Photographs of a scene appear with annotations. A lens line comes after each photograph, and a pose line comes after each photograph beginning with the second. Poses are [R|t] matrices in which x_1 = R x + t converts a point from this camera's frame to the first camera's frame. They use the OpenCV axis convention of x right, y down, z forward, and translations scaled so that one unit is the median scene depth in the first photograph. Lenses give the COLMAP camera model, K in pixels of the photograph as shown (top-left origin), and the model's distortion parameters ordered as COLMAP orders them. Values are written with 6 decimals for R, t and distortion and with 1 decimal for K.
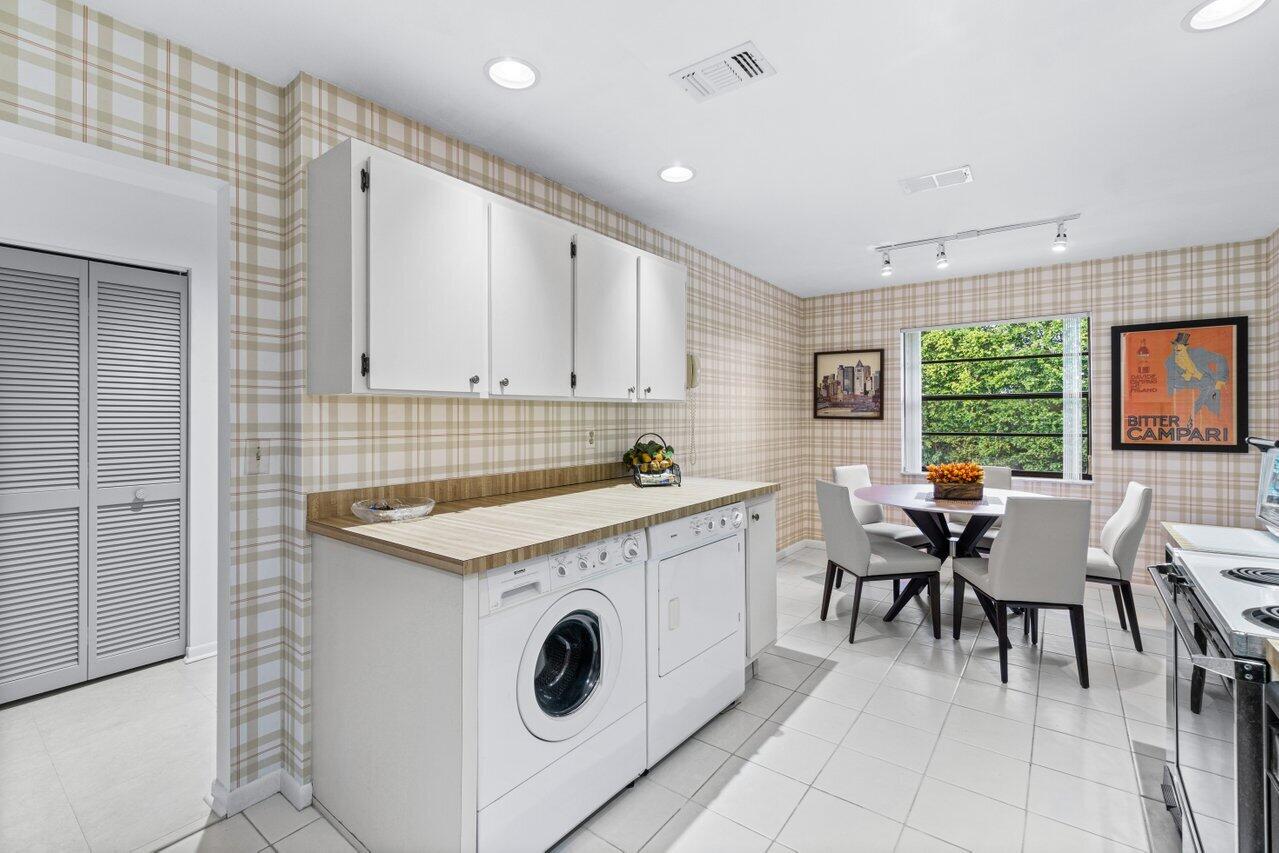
lens RADIAL K [[577.0, 0, 644.3], [0, 577.0, 415.8], [0, 0, 1]] dist [-0.001637, 0.000924]
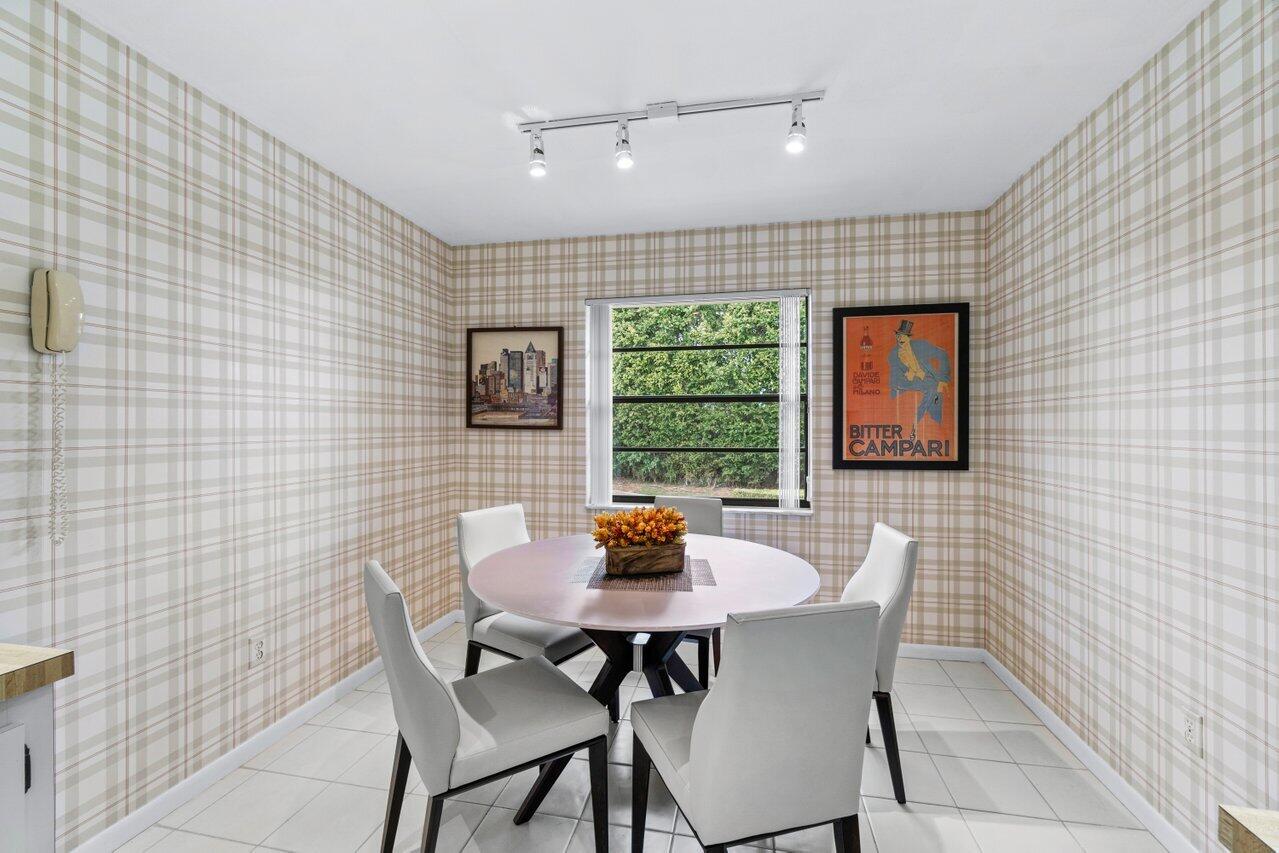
lens RADIAL K [[577.0, 0, 636.1], [0, 577.0, 427.1], [0, 0, 1]] dist [-0.001637, 0.000924]
pose [[0.907200, 0.000657, 0.420699, 0.237984], [-0.002470, 0.999990, 0.003767, 0.000938], [-0.420693, -0.004456, 0.907192, 0.393478]]
